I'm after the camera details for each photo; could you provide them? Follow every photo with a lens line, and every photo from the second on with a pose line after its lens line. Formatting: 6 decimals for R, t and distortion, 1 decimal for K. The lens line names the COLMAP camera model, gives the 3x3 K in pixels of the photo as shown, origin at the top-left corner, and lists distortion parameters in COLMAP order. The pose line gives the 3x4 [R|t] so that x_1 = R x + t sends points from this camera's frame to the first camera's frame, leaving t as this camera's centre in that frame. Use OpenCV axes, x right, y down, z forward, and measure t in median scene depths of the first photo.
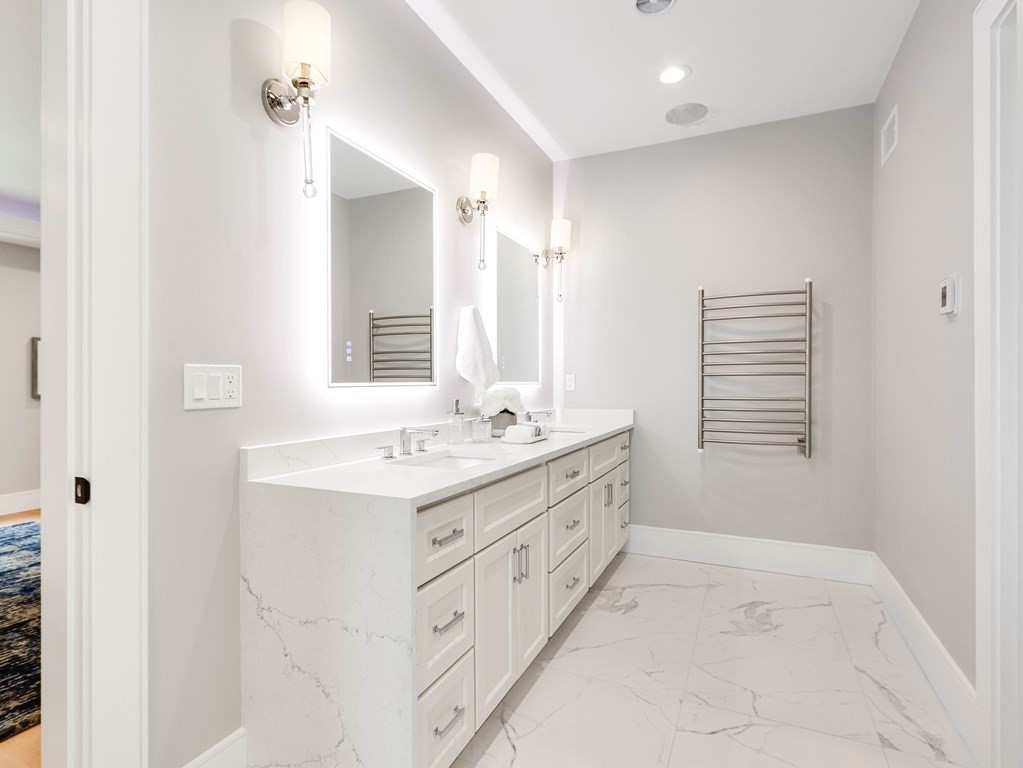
lens RADIAL K [[536.5, 0, 505.5], [0, 536.5, 381.2], [0, 0, 1]] dist [-0.003024, -0.000795]
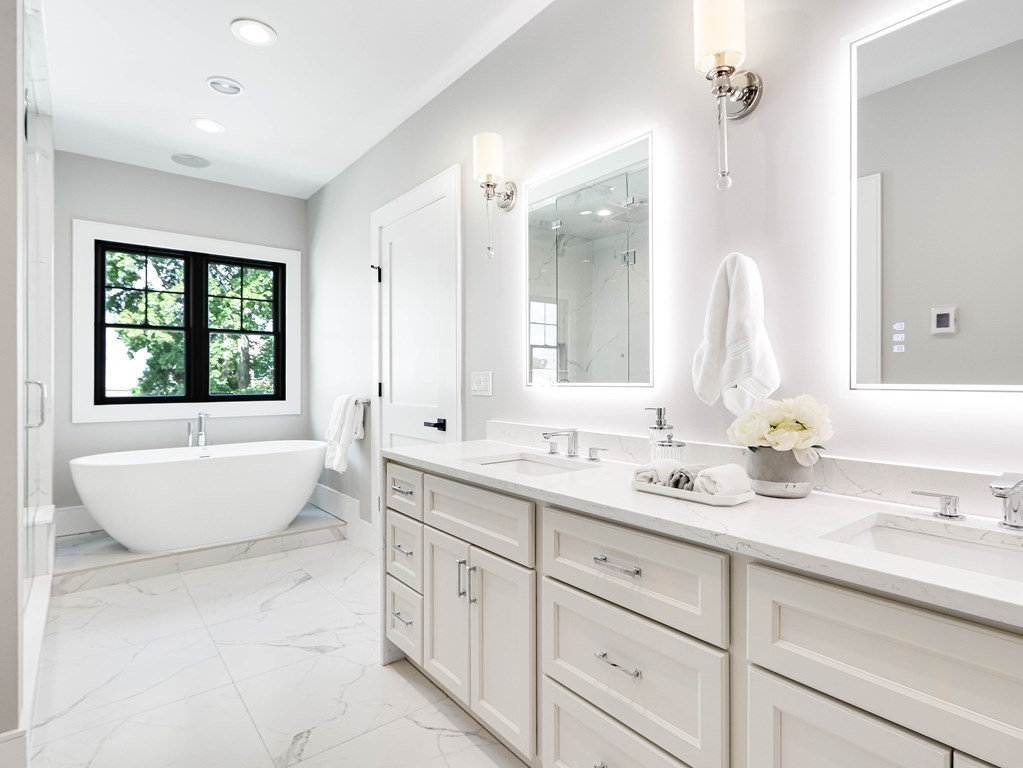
lens RADIAL K [[536.5, 0, 505.5], [0, 536.5, 381.2], [0, 0, 1]] dist [-0.003024, -0.000795]
pose [[-0.422915, -0.000608, -0.906169, 0.738364], [-0.007772, 0.999965, 0.002956, -0.002855], [0.906136, 0.008293, -0.422905, 1.284135]]
